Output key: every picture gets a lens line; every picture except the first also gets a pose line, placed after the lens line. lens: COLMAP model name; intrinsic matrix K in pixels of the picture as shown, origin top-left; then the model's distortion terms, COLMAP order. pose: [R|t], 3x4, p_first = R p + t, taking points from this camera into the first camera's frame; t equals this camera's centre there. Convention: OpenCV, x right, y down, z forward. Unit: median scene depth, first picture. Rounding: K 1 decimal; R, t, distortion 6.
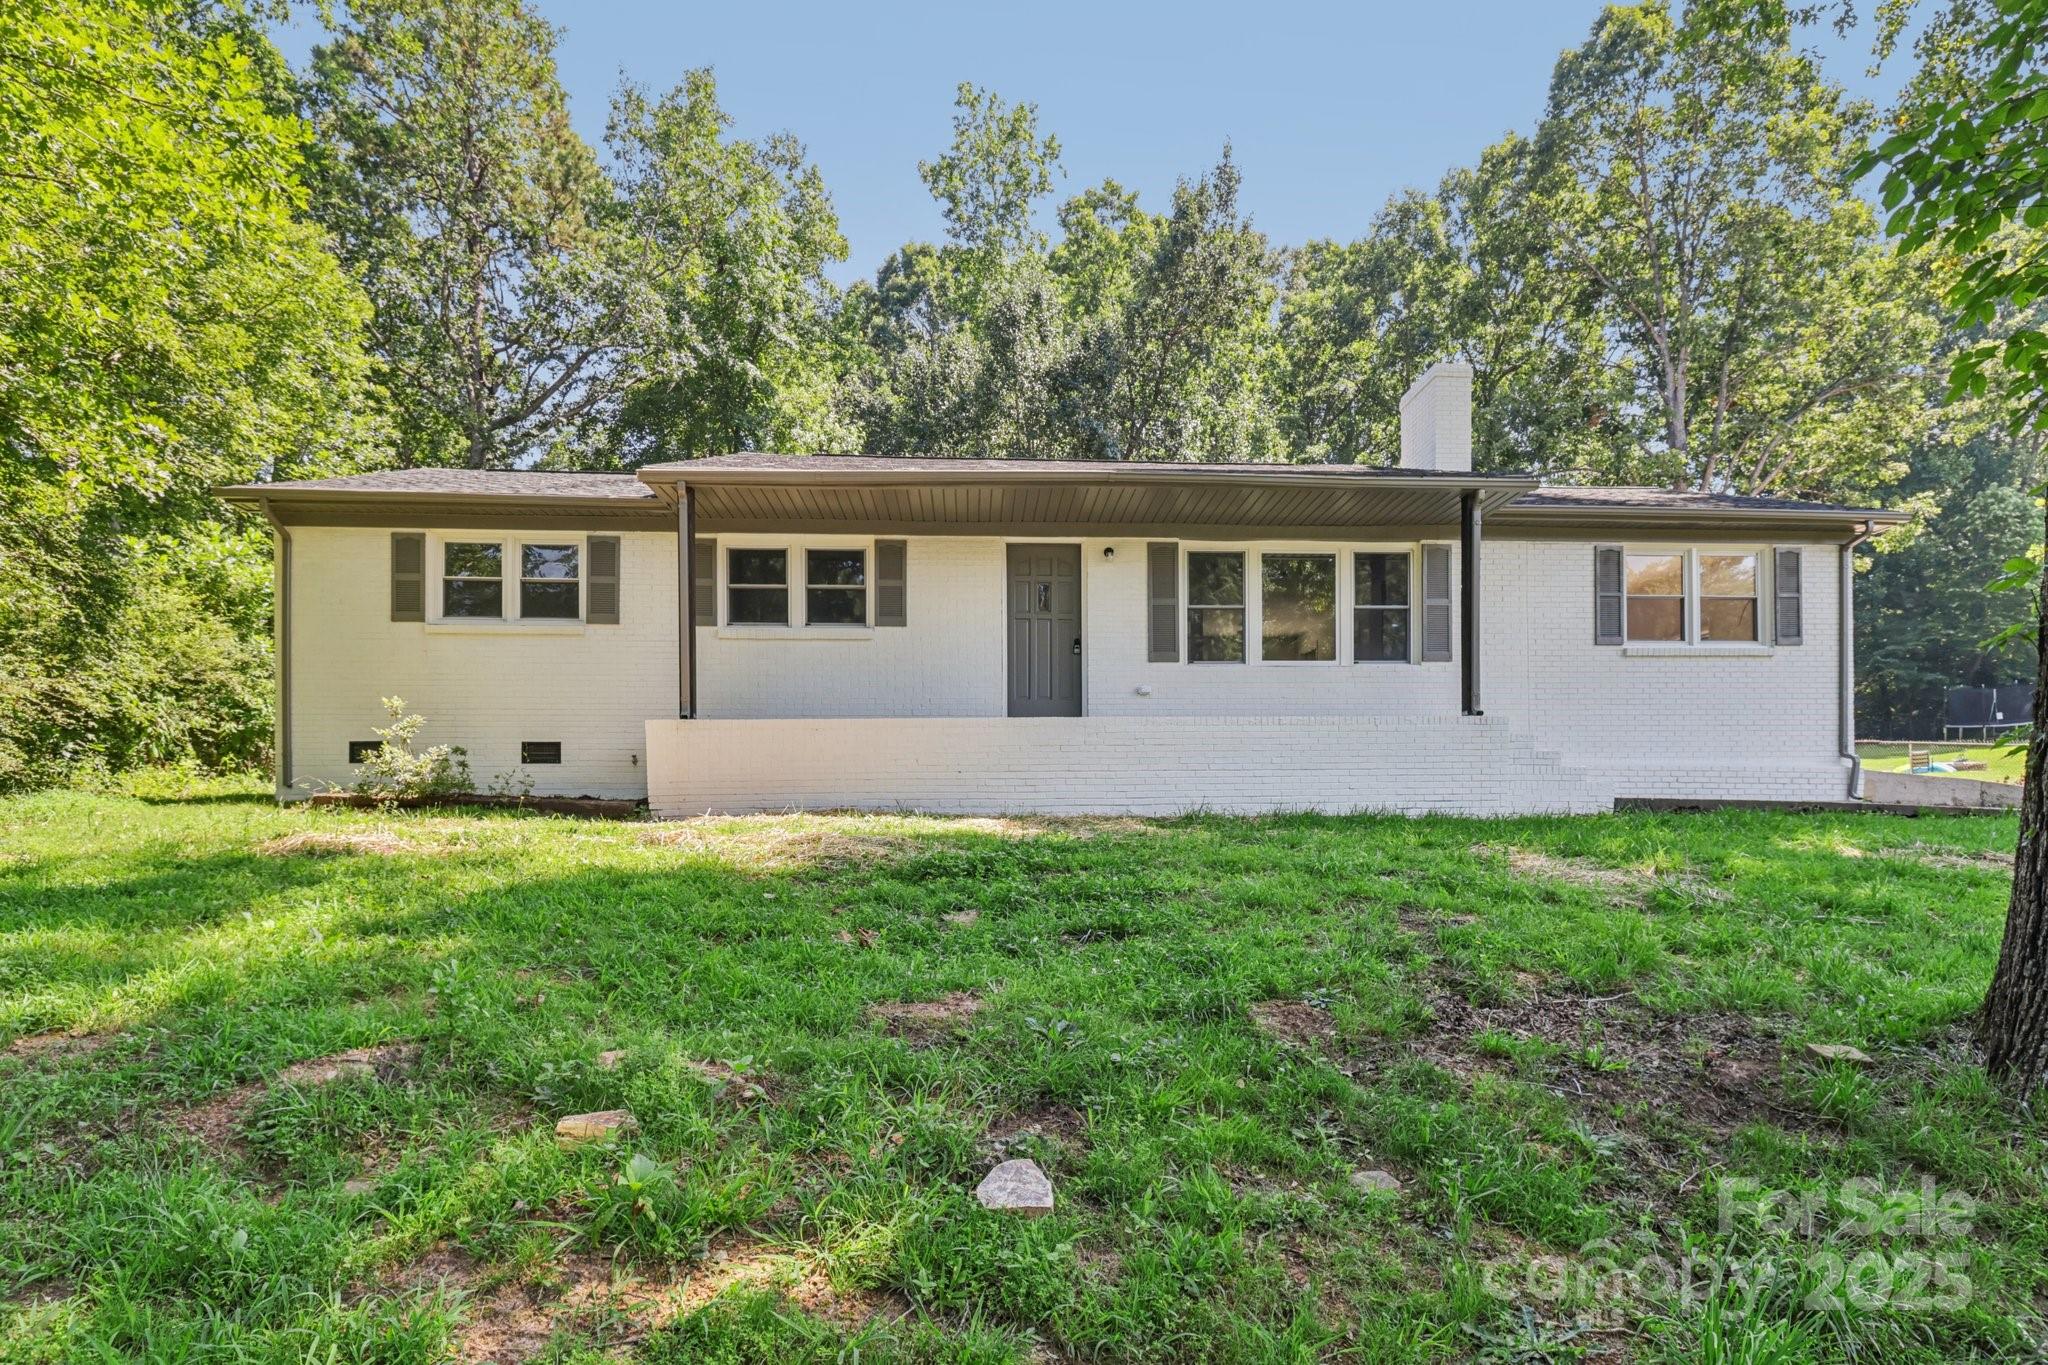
lens RADIAL K [[954.5, 0, 1026.9], [0, 954.5, 657.8], [0, 0, 1]] dist [-0.002079, -0.011226]
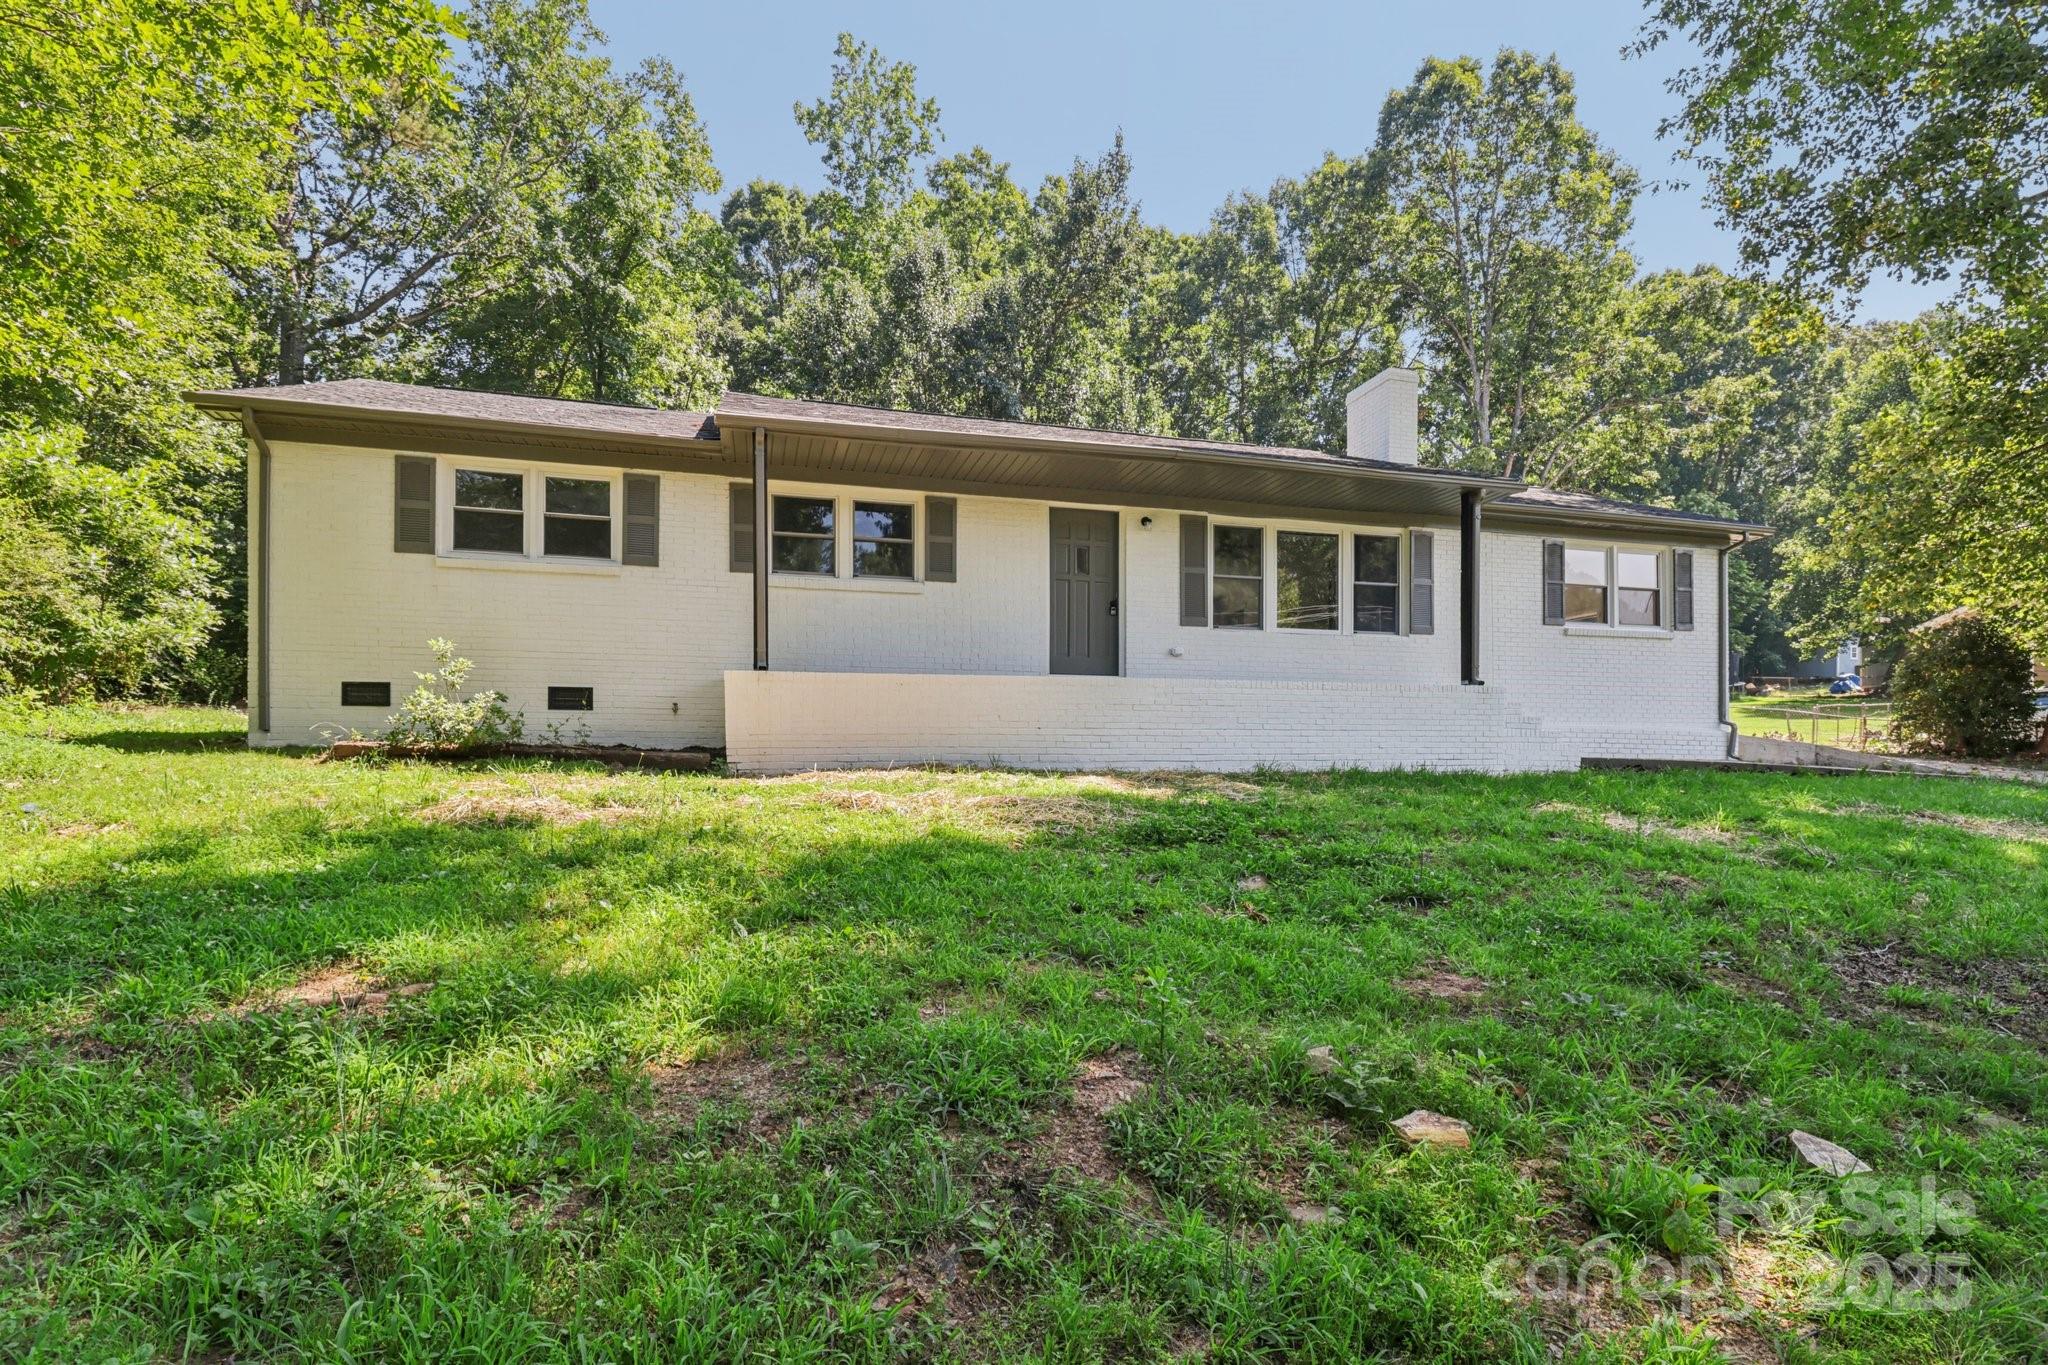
lens RADIAL K [[912.0, 0, 1022.6], [0, 912.0, 596.4], [0, 0, 1]] dist [-0.012049, -0.000662]
pose [[0.980151, 0.040953, 0.193976, -0.237178], [-0.040627, 0.999158, -0.005661, -0.014731], [-0.194044, -0.002332, 0.980990, 0.023112]]
